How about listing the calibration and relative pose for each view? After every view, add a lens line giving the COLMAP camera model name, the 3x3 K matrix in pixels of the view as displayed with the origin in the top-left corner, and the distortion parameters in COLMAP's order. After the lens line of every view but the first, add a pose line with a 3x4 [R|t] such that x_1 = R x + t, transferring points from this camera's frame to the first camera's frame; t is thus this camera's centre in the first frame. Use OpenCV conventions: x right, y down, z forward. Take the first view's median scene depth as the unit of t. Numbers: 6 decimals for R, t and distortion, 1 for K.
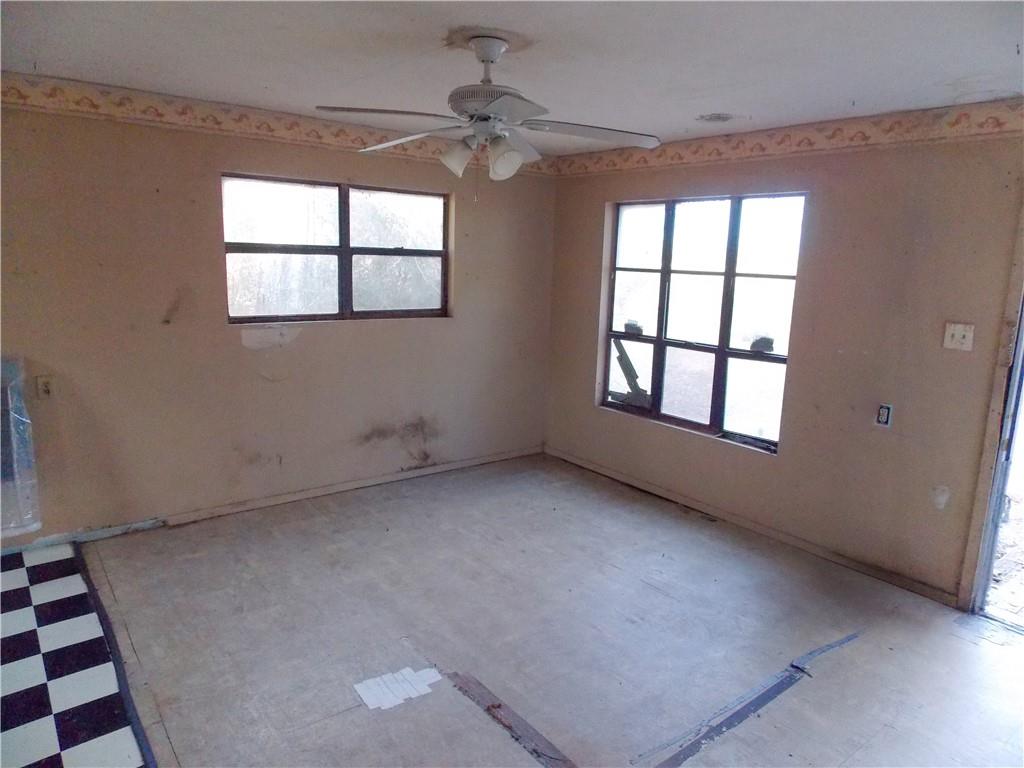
lens RADIAL K [[682.0, 0, 508.9], [0, 682.0, 384.9], [0, 0, 1]] dist [0.003277, -0.005596]
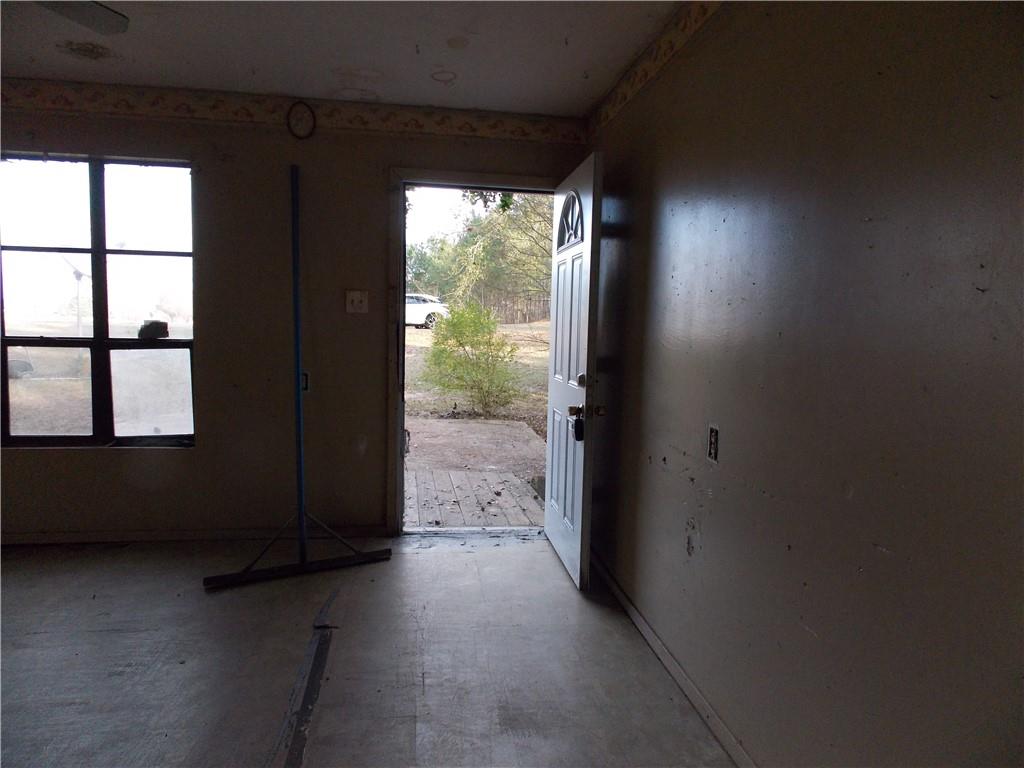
lens RADIAL K [[682.0, 0, 516.0], [0, 682.0, 385.4], [0, 0, 1]] dist [0.003277, -0.005596]
pose [[0.494278, -0.102480, 0.863242, -0.188406], [0.157607, 0.987134, 0.026944, 0.068683], [-0.854897, 0.122735, 0.504070, 0.172719]]
